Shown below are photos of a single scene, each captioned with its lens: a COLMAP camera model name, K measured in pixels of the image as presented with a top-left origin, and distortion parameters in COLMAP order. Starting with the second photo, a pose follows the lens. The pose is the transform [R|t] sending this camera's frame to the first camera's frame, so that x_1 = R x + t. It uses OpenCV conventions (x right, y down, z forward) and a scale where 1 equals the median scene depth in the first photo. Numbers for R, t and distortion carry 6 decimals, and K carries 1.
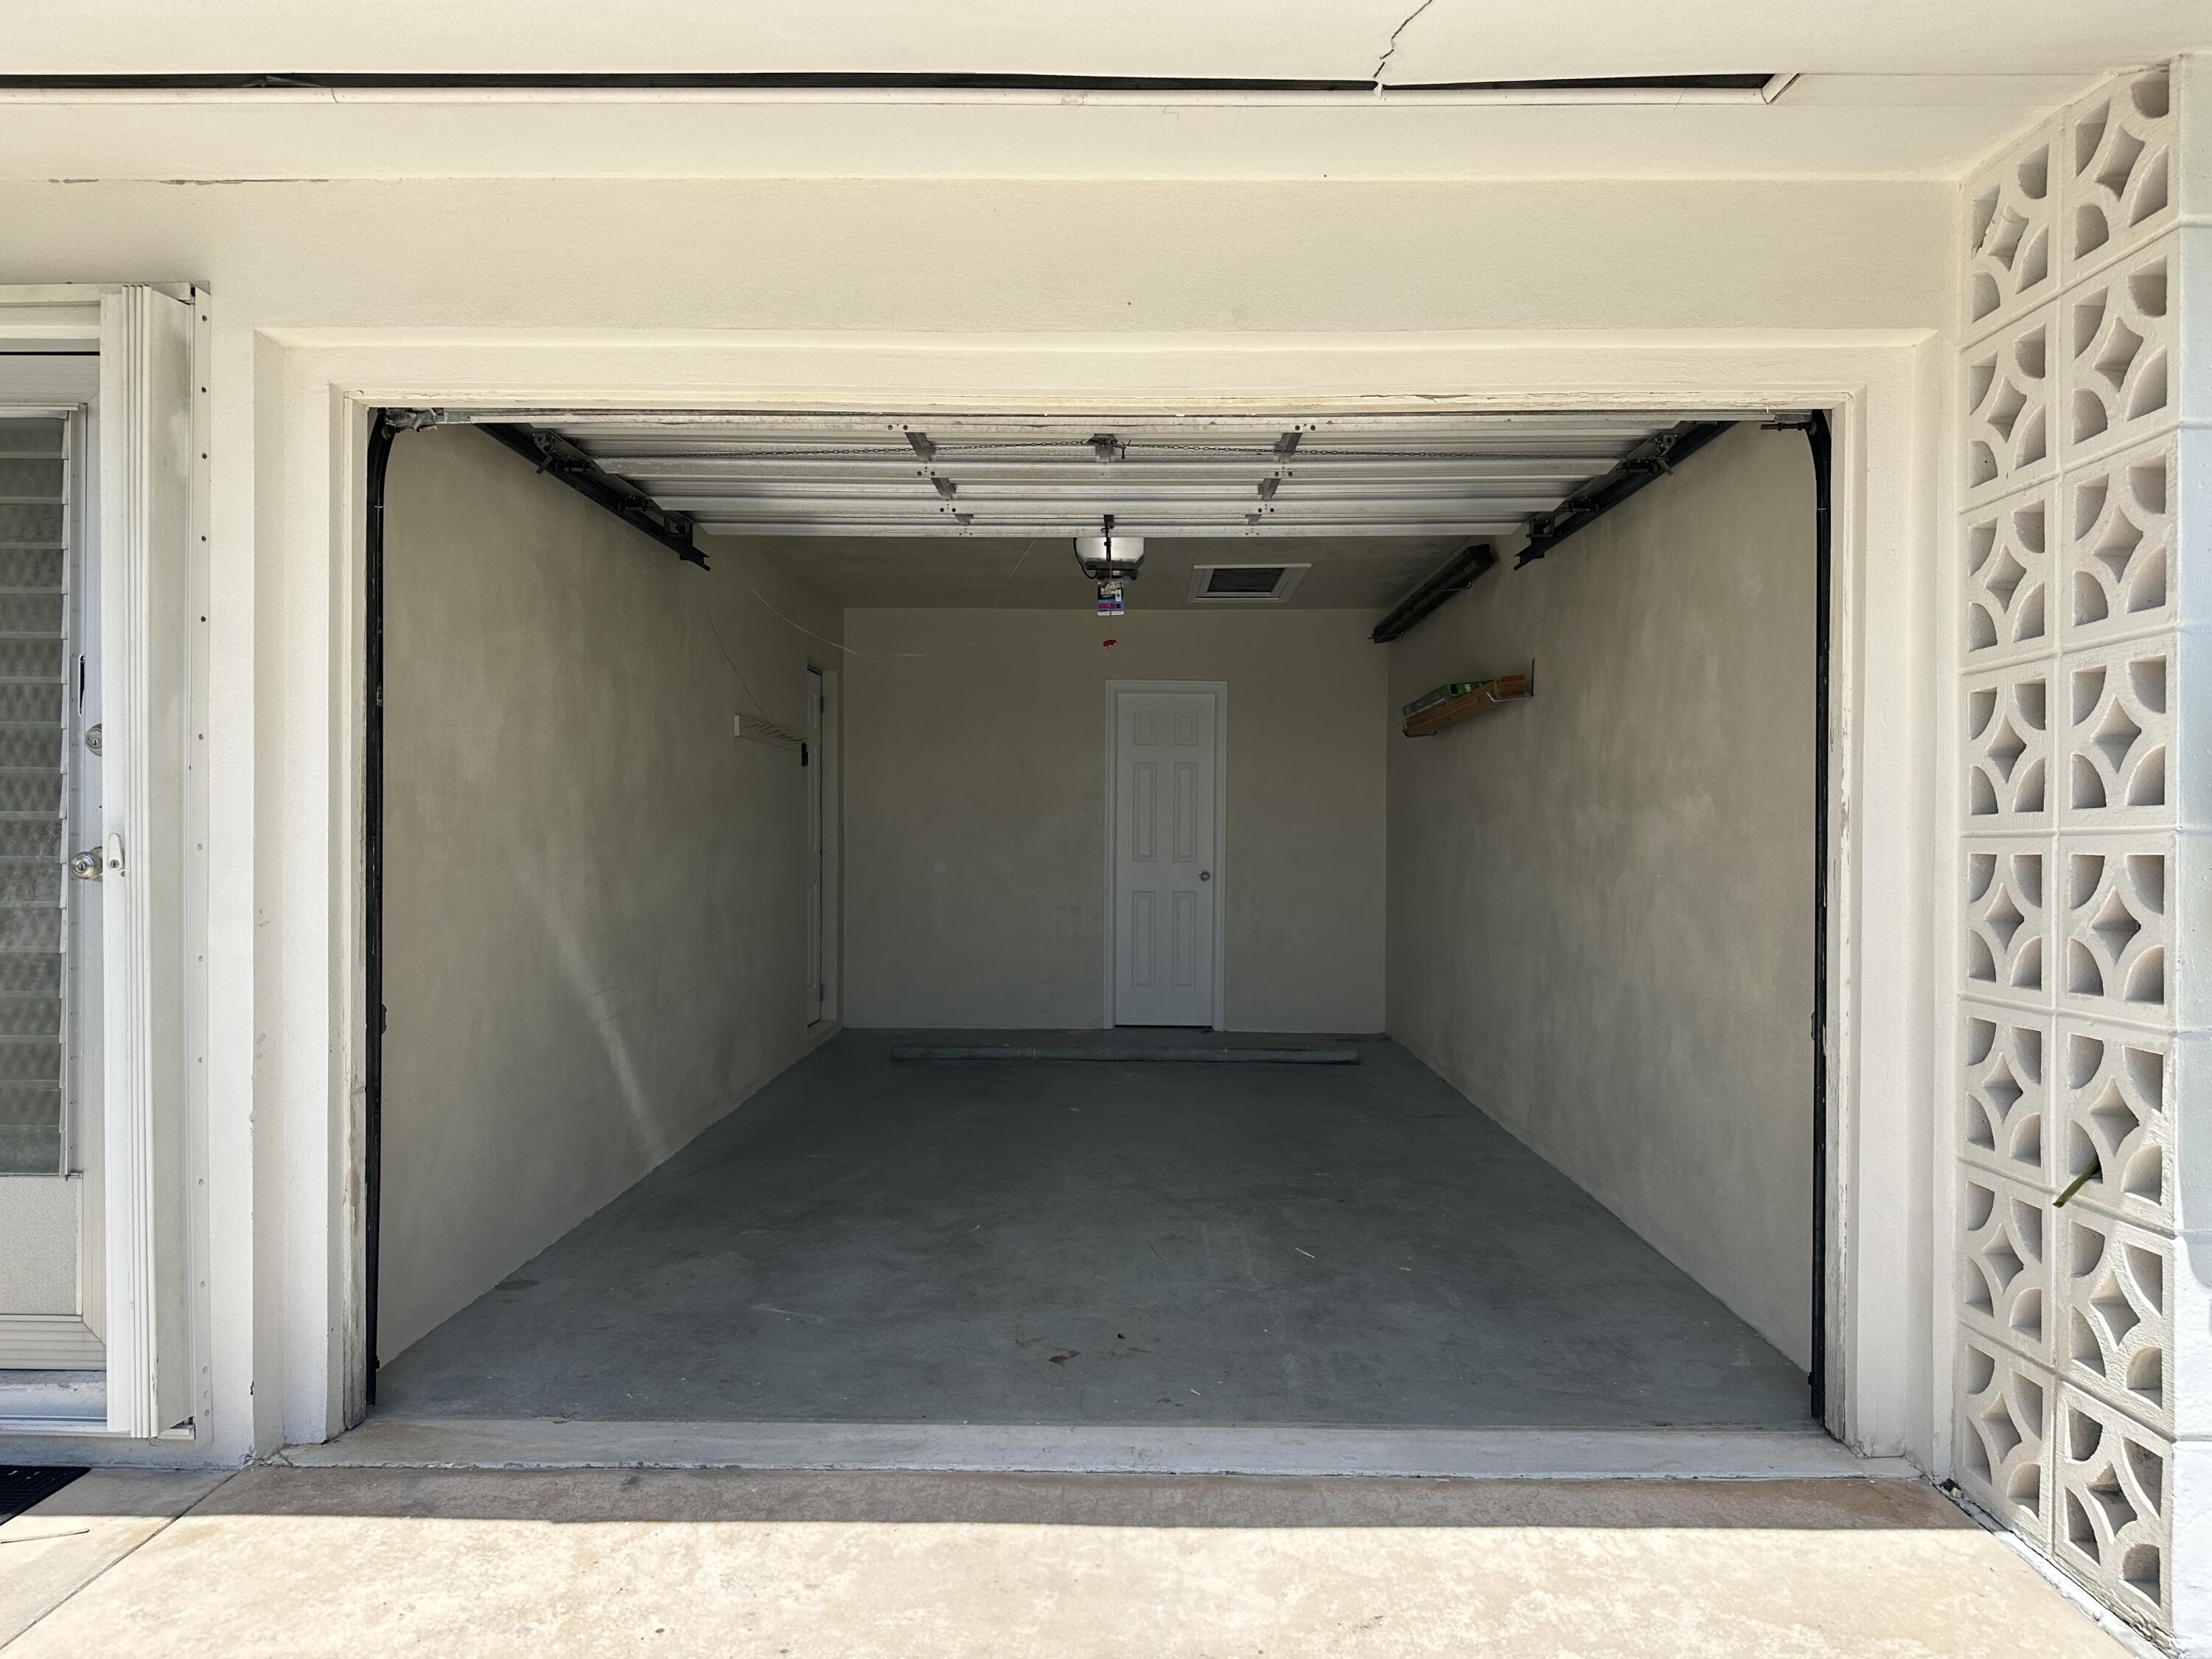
lens RADIAL K [[1450.6, 0, 1106.0], [0, 1450.6, 829.5], [0, 0, 1]] dist [0.100526, -0.138603]
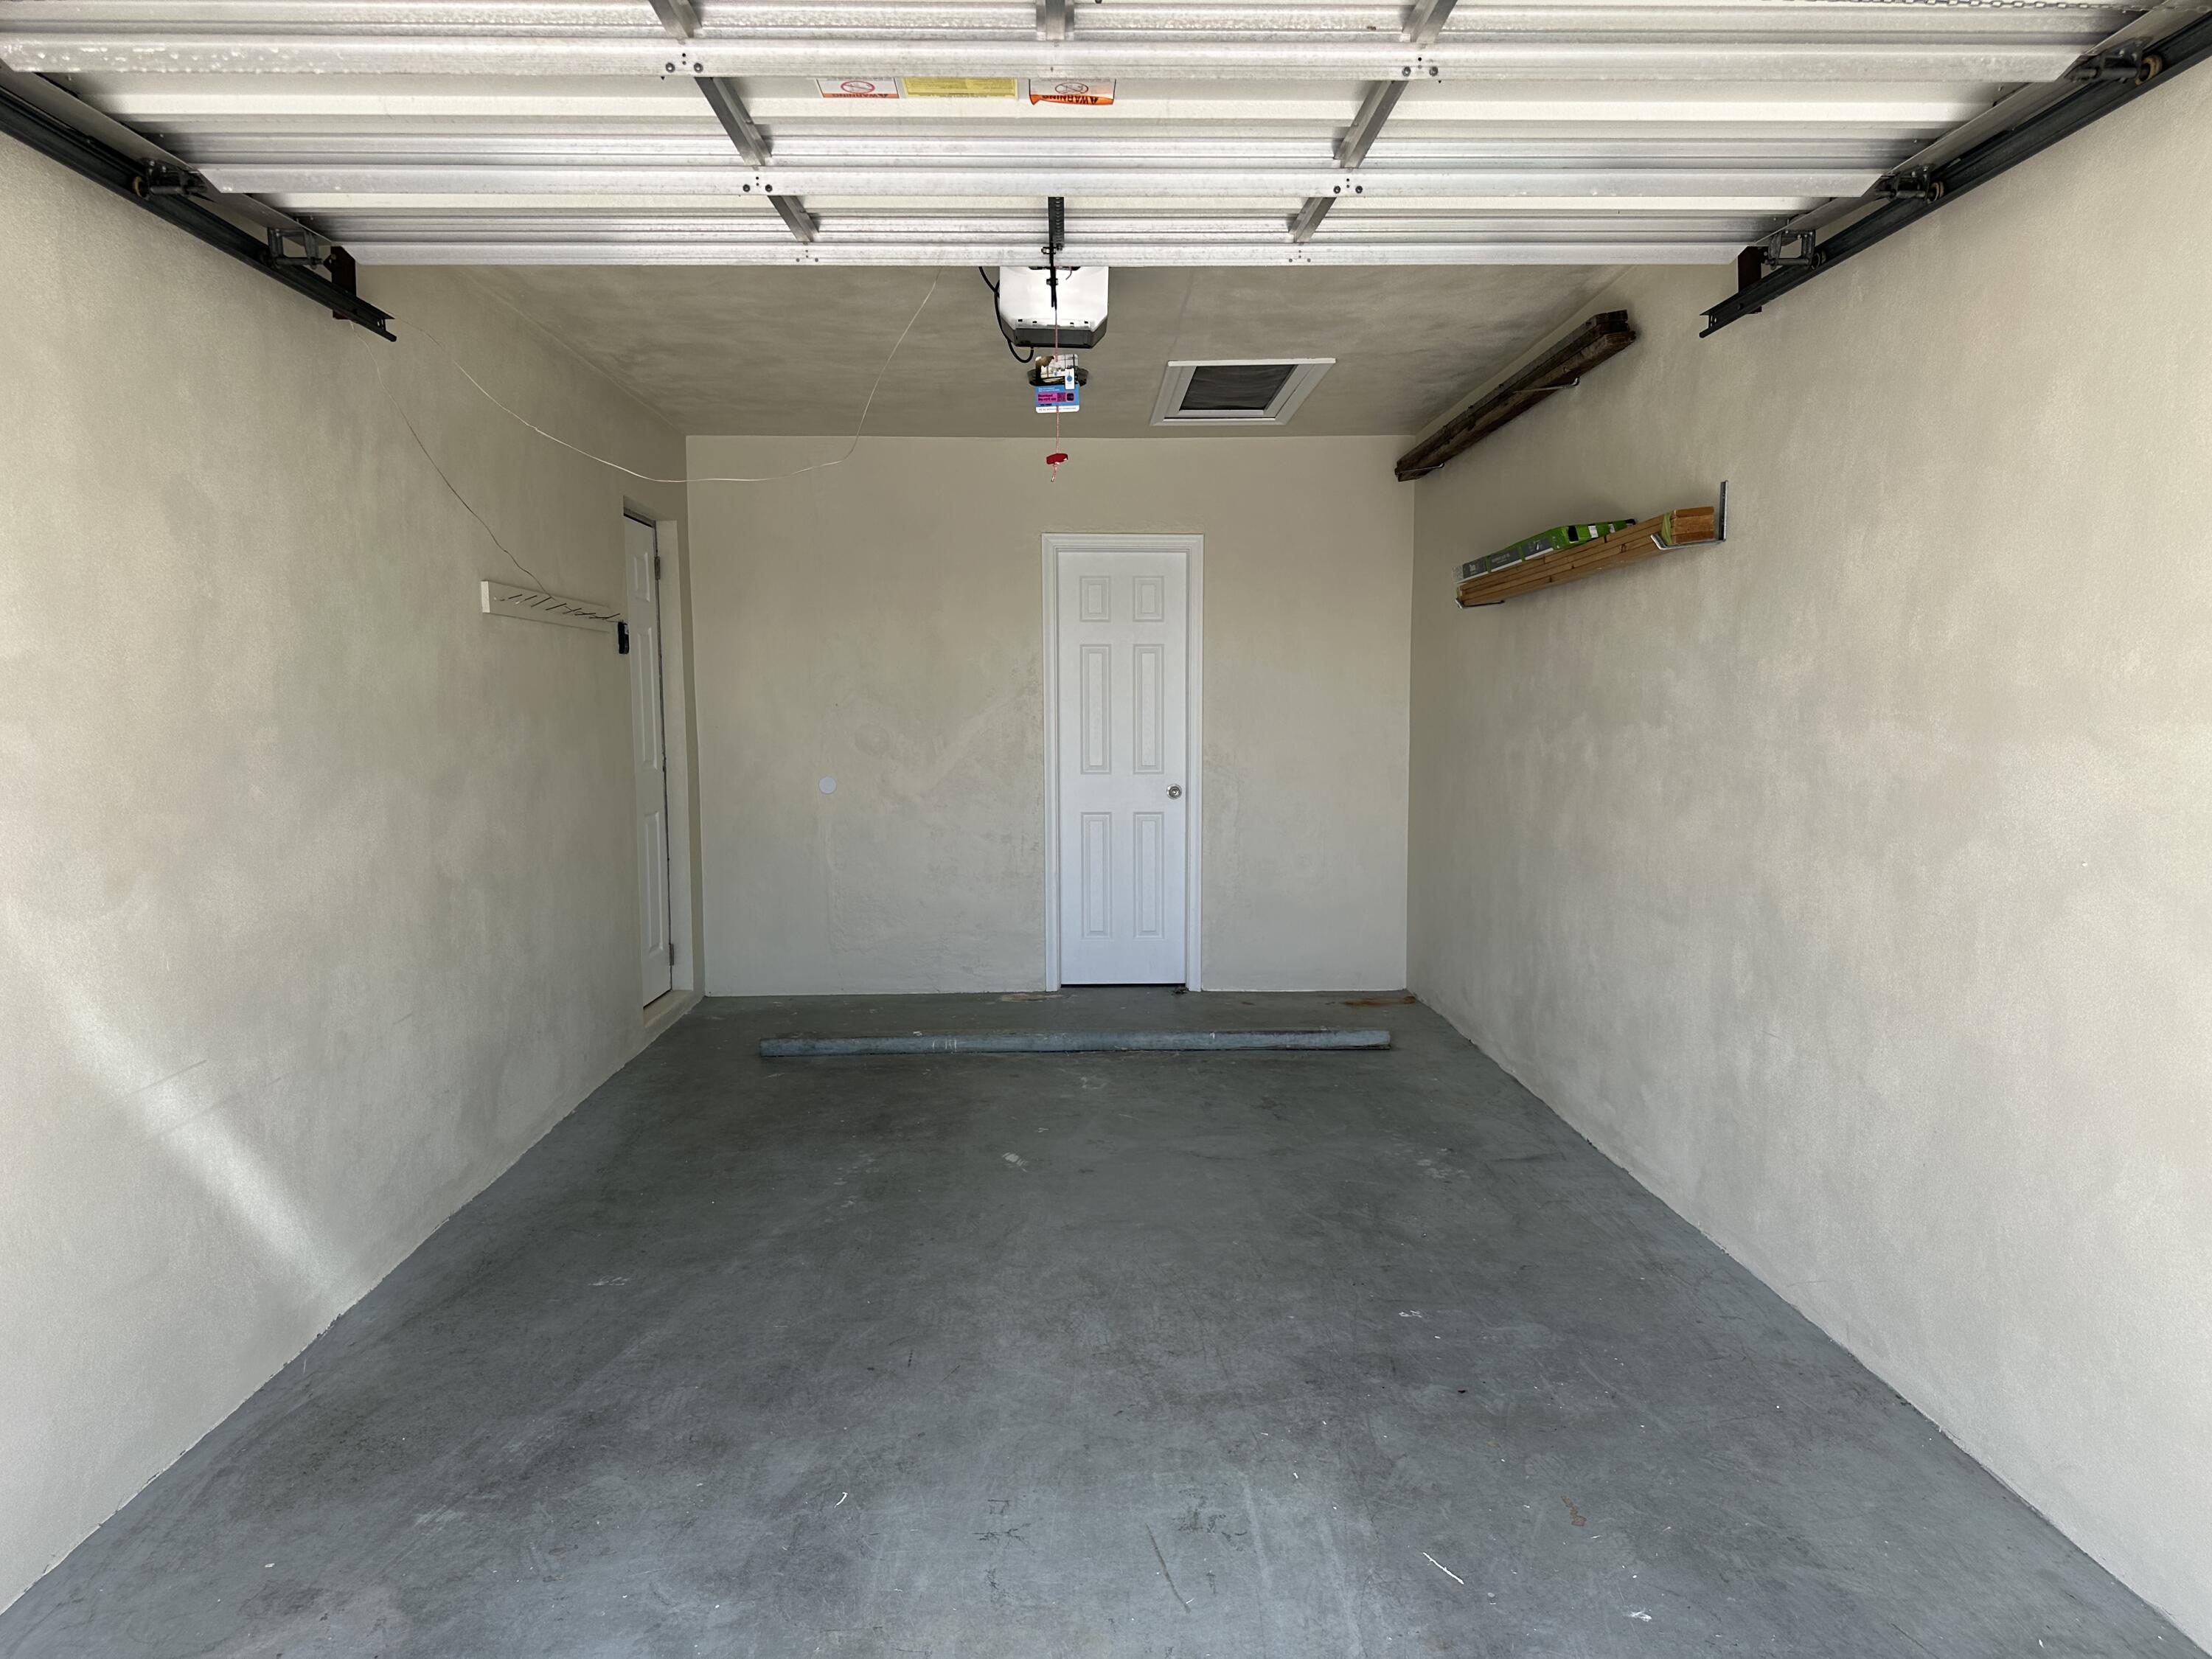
lens RADIAL K [[1450.6, 0, 1106.0], [0, 1450.6, 829.5], [0, 0, 1]] dist [0.100526, -0.138603]
pose [[0.998770, -0.015292, 0.047173, -0.007781], [0.011092, 0.996055, 0.088045, -0.024630], [-0.048334, -0.087413, 0.994999, 0.352087]]
